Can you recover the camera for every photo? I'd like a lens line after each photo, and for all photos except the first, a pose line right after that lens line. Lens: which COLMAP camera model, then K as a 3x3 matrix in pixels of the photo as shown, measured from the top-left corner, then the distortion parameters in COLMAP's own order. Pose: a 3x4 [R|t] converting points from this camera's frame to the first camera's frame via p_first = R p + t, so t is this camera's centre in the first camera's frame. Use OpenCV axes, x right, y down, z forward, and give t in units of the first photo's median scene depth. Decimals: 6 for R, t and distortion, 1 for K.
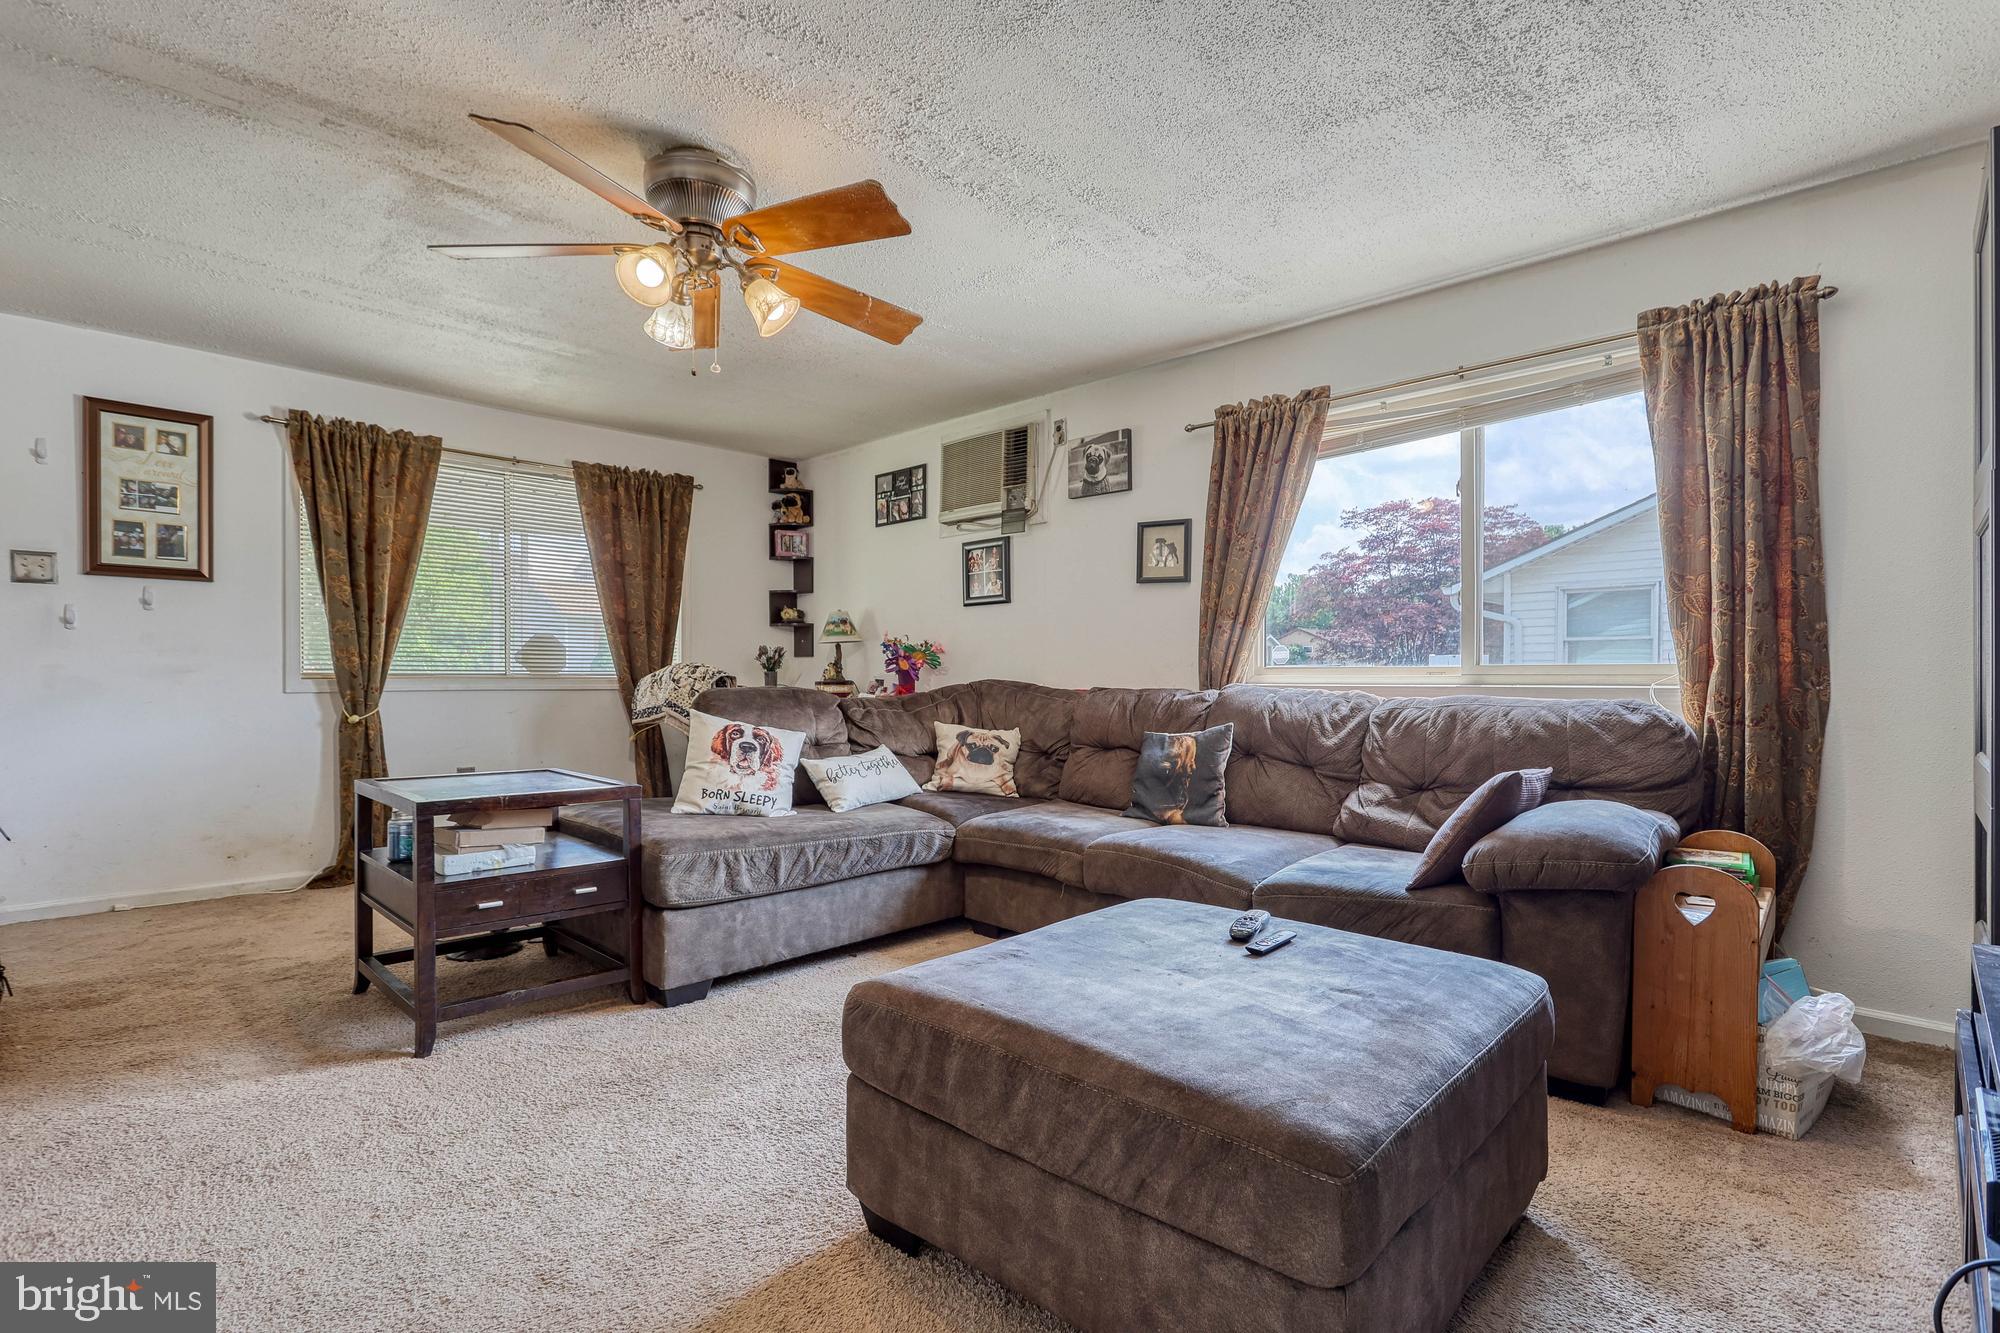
lens RADIAL K [[947.0, 0, 1005.7], [0, 947.0, 679.2], [0, 0, 1]] dist [0.001854, 0.001799]
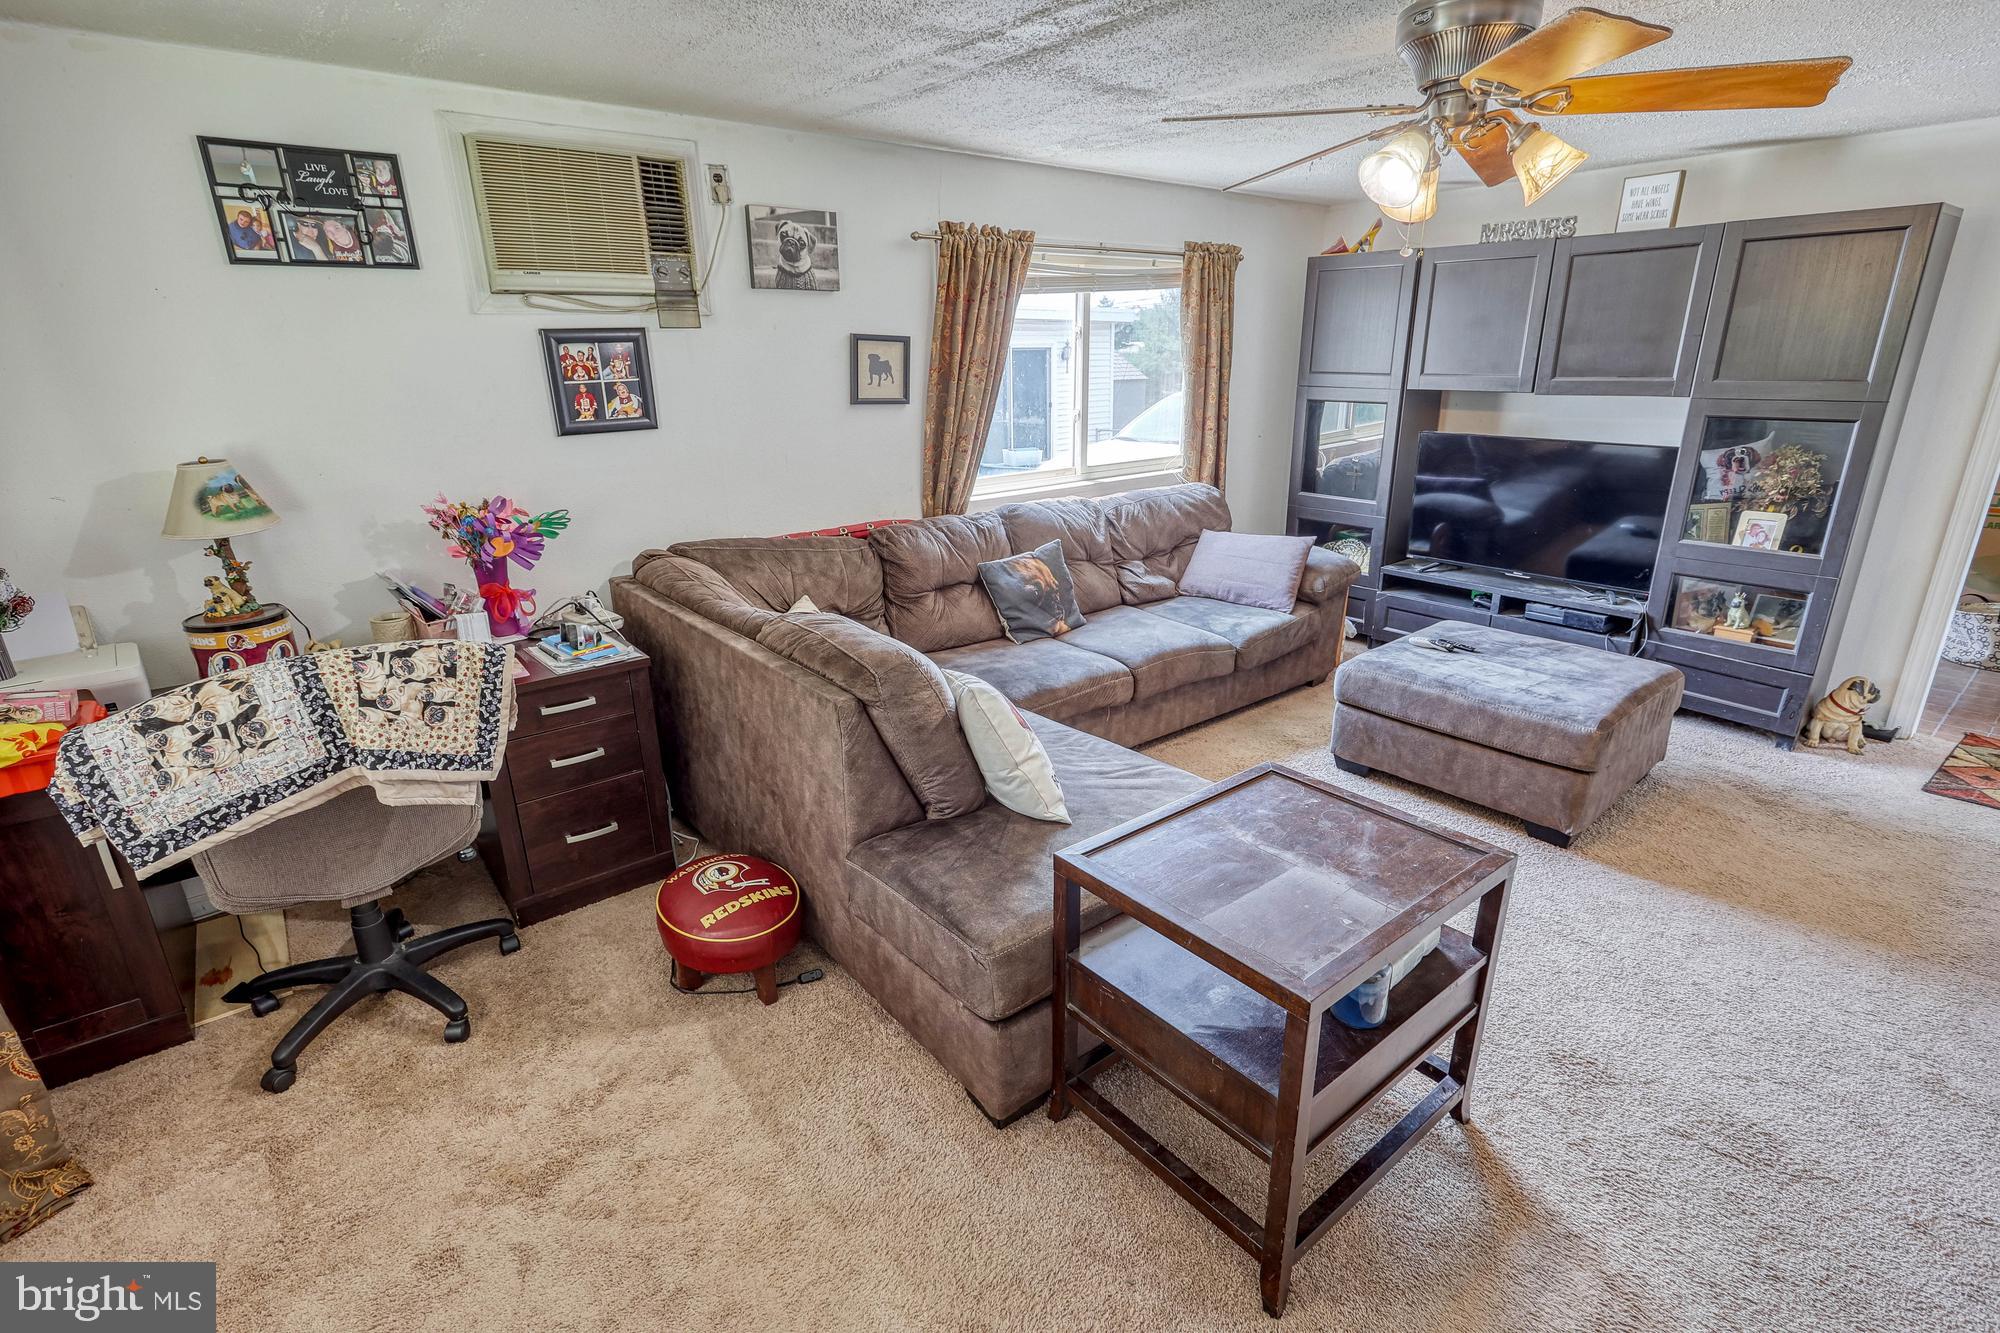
lens RADIAL K [[947.0, 0, 1005.7], [0, 947.0, 679.2], [0, 0, 1]] dist [0.001854, 0.001799]
pose [[0.131287, -0.321742, 0.937681, -0.760860], [0.027799, 0.946691, 0.320941, -0.138257], [-0.990955, -0.016069, 0.133233, 0.728053]]
